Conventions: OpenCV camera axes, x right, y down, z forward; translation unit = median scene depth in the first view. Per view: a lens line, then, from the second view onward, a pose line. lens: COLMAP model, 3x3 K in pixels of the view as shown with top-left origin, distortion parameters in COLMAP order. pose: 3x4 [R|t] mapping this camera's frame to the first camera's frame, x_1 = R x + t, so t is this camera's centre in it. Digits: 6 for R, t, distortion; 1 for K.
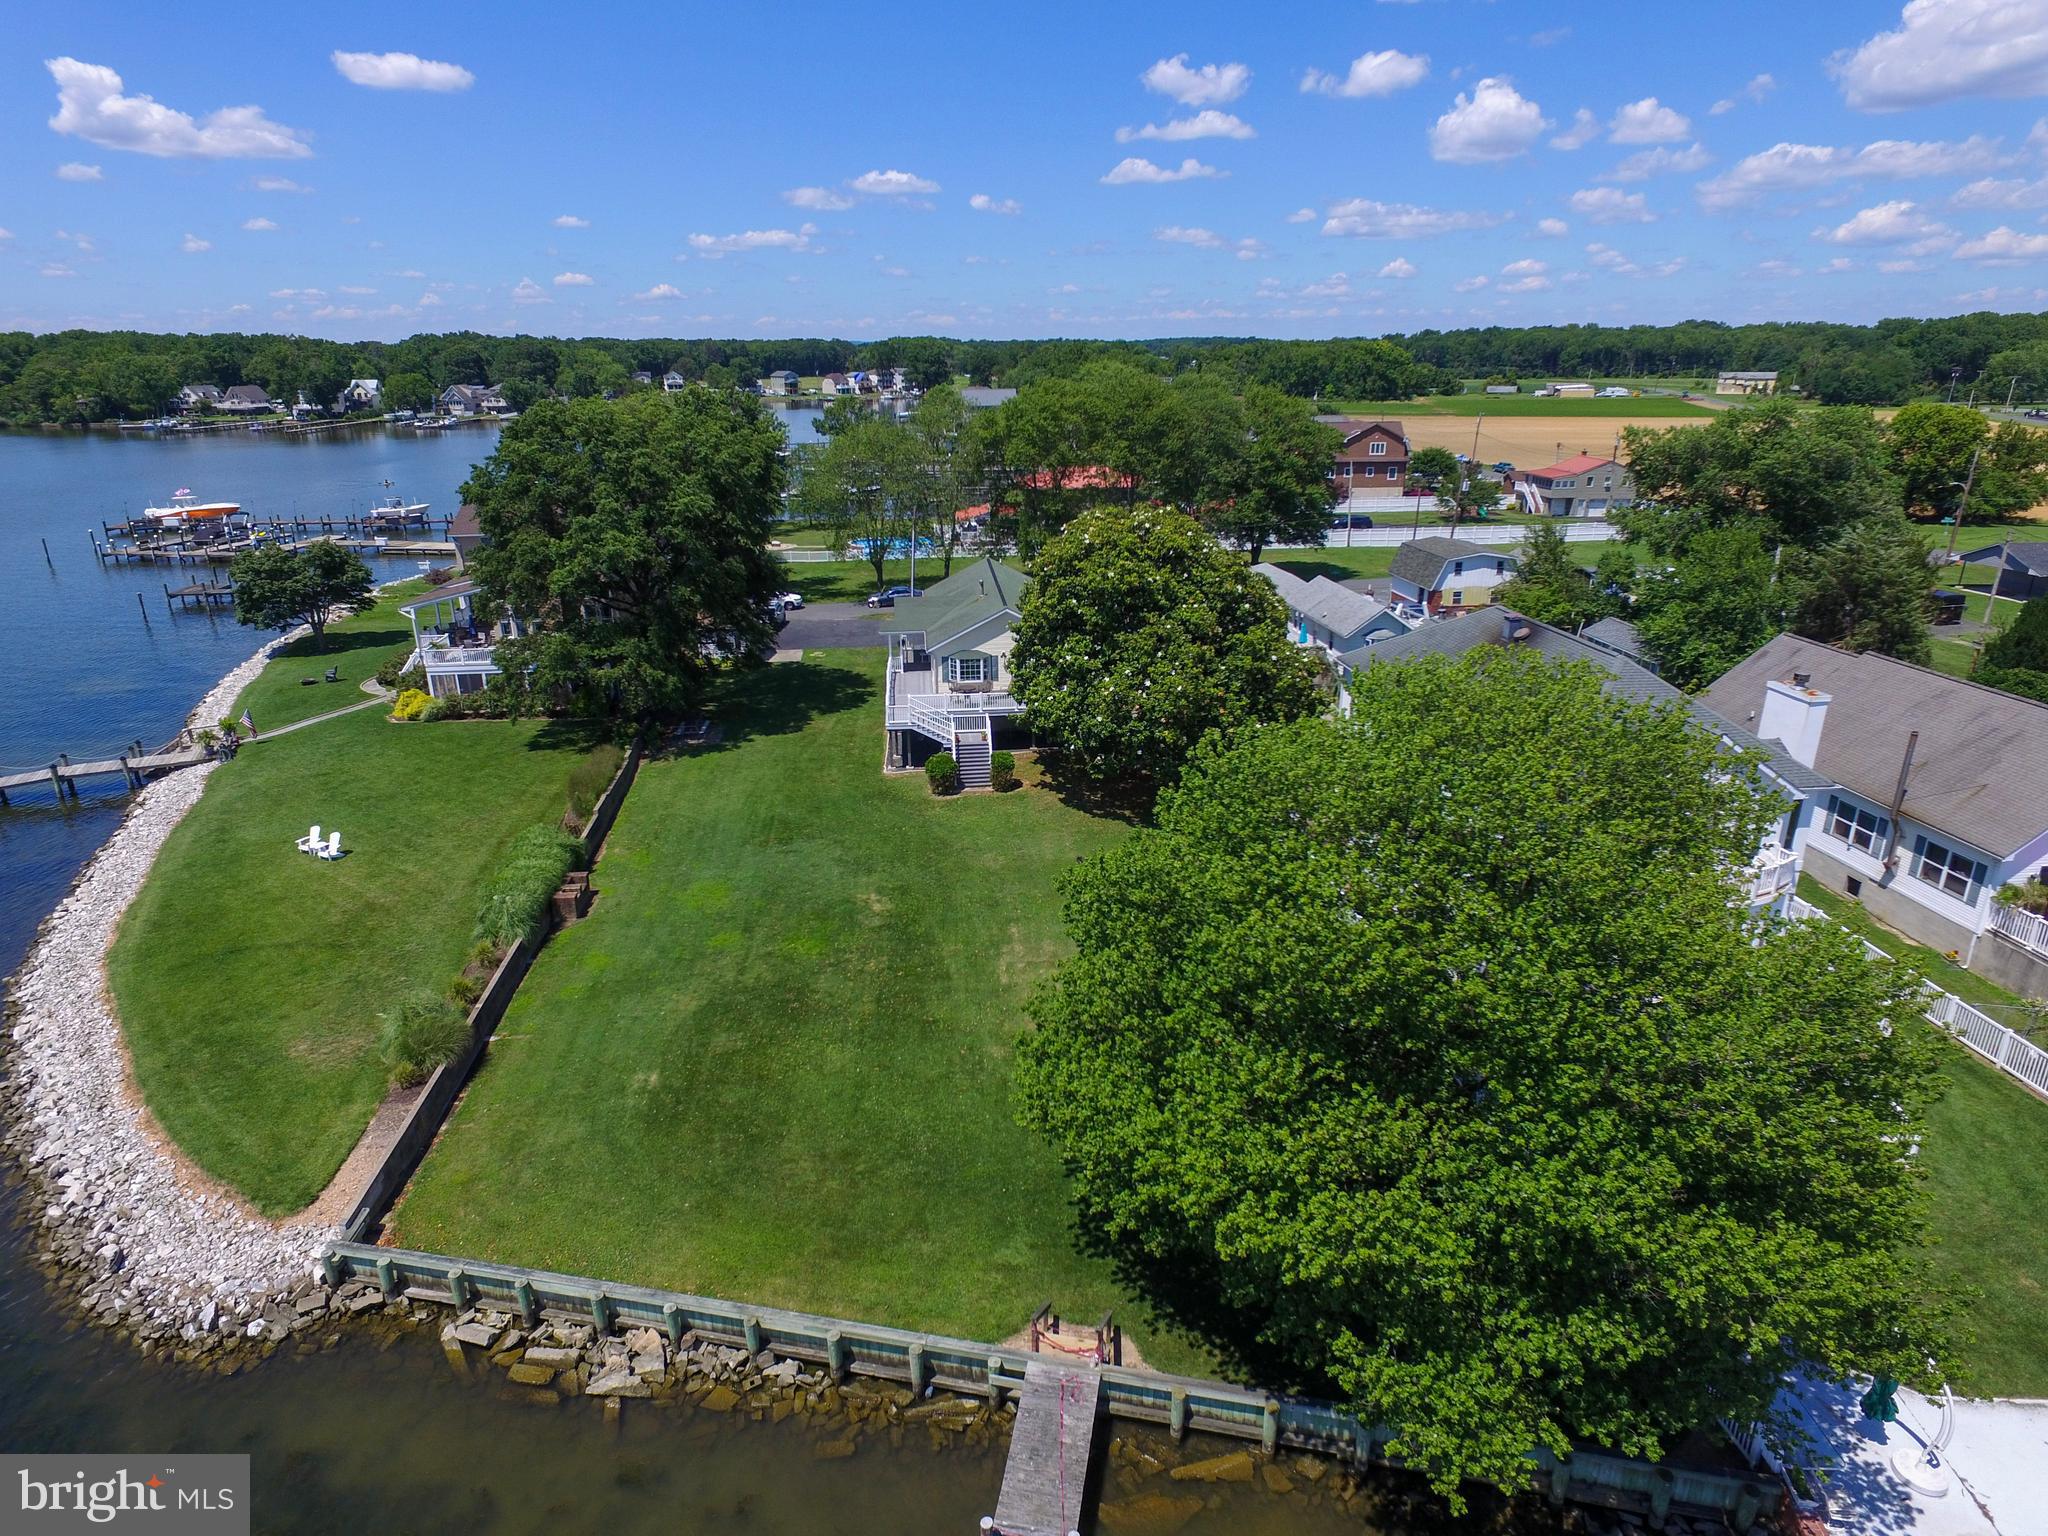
lens RADIAL K [[1174.9, 0, 1018.1], [0, 1174.9, 764.6], [0, 0, 1]] dist [-0.001078, 0.002477]
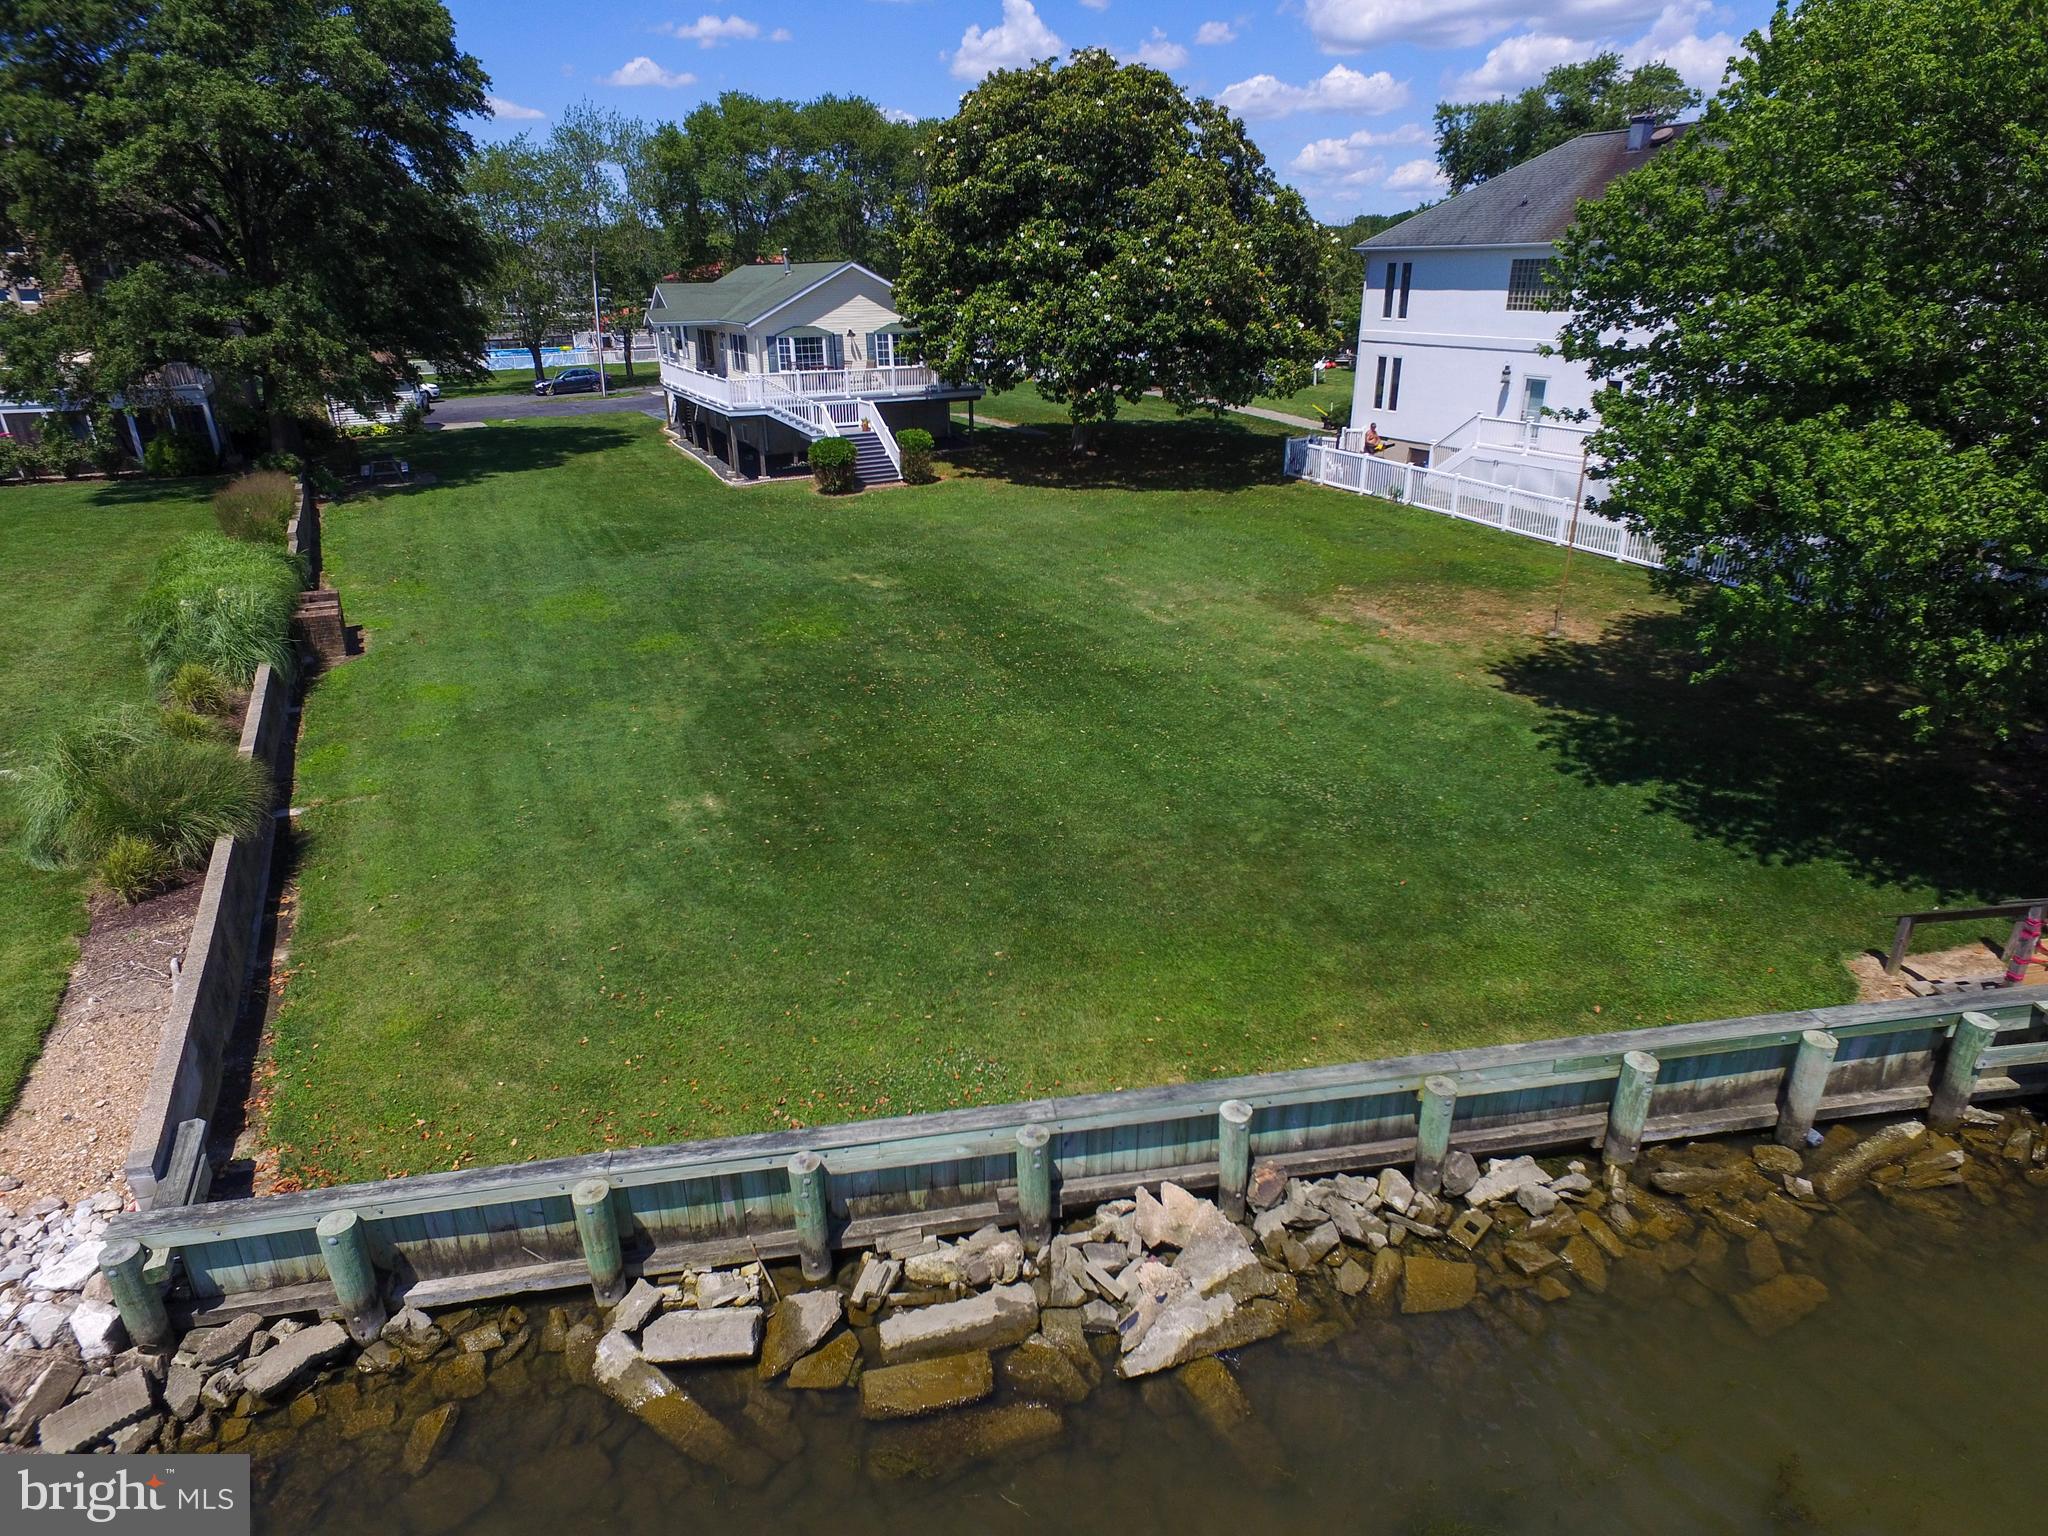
lens RADIAL K [[1174.9, 0, 1018.1], [0, 1174.9, 764.6], [0, 0, 1]] dist [-0.001078, 0.002477]
pose [[0.932120, -0.144362, 0.332133, -0.342526], [0.124954, 0.988997, 0.079190, 0.221578], [-0.339911, -0.032314, 0.939902, 0.474910]]
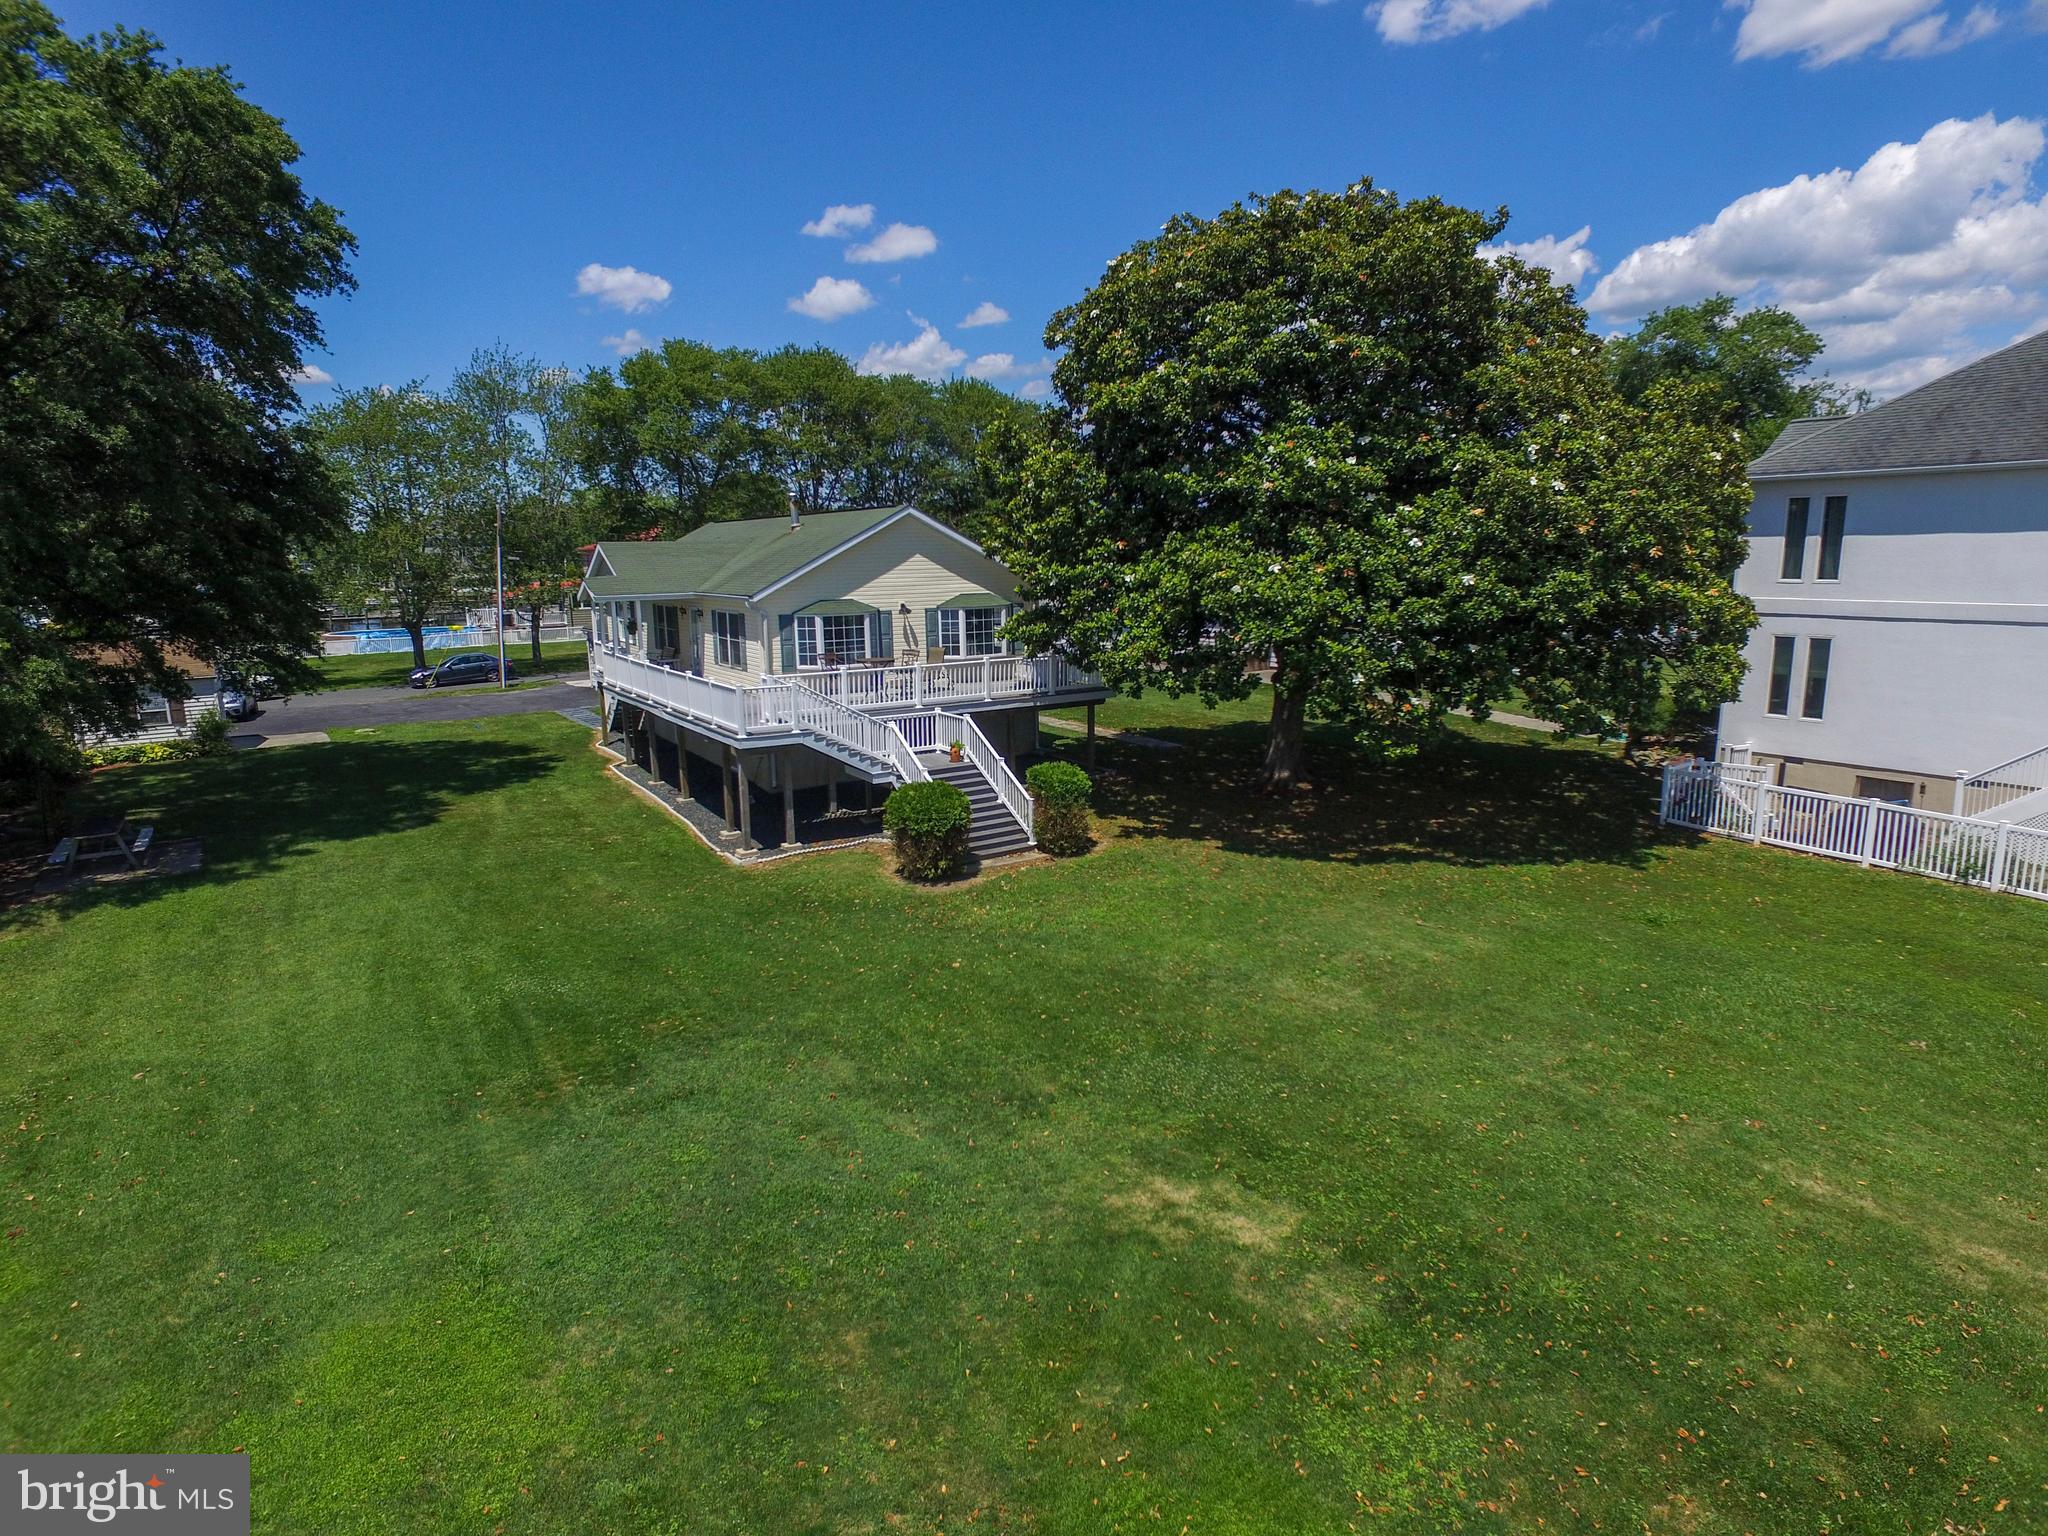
lens RADIAL K [[1174.9, 0, 1018.1], [0, 1174.9, 764.6], [0, 0, 1]] dist [-0.001078, 0.002477]
pose [[0.893943, -0.089760, 0.439100, -0.326678], [0.158207, 0.979867, -0.121785, 0.060930], [-0.419328, 0.178337, 0.890146, 0.988118]]
